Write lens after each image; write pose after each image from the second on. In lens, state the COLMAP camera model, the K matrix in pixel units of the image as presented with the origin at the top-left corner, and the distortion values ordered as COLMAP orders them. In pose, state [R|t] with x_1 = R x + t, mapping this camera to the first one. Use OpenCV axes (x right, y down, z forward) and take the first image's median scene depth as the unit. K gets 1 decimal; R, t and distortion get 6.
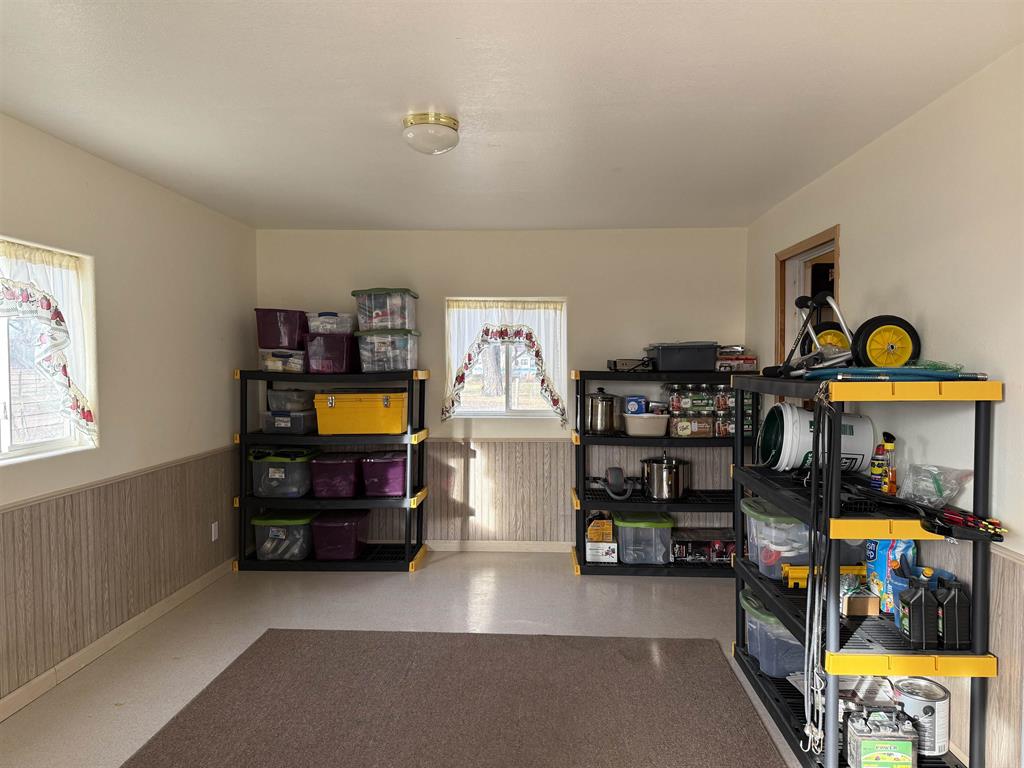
lens RADIAL K [[712.4, 0, 512.6], [0, 712.4, 384.3], [0, 0, 1]] dist [0.003757, -0.023707]
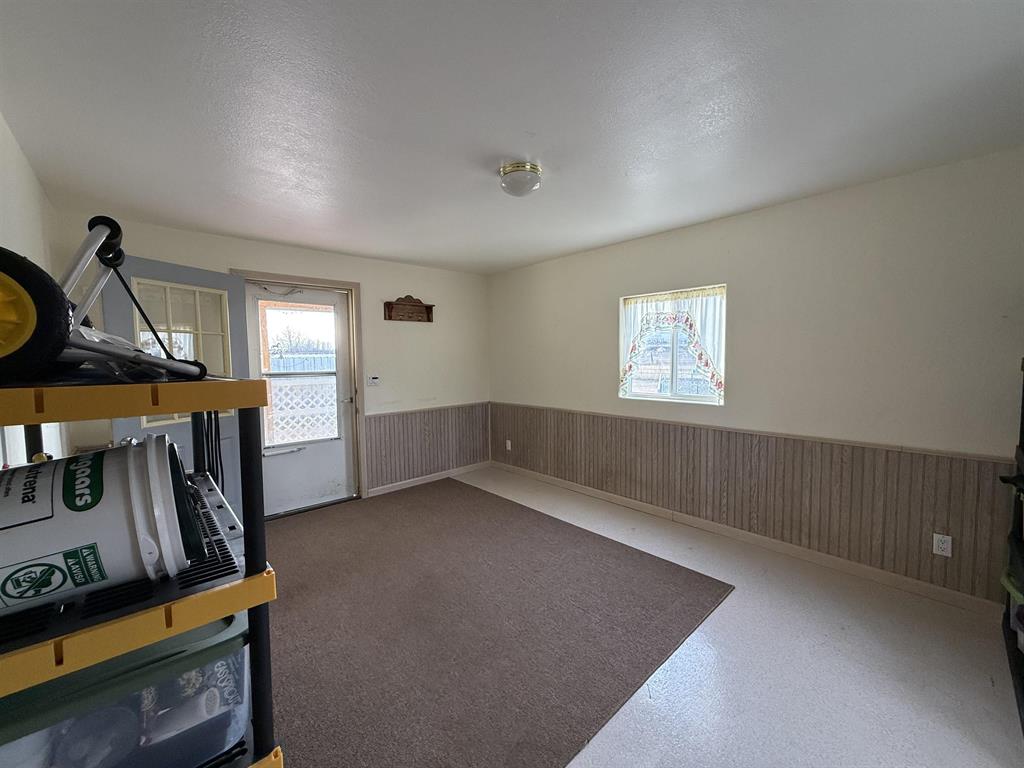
lens RADIAL K [[410.5, 0, 513.6], [0, 410.5, 381.5], [0, 0, 1]] dist [-0.002862, -0.000124]
pose [[-0.700757, 0.065966, -0.710344, 0.392149], [-0.002807, 0.995453, 0.095213, -0.050968], [0.713395, 0.068715, -0.697385, 1.325997]]
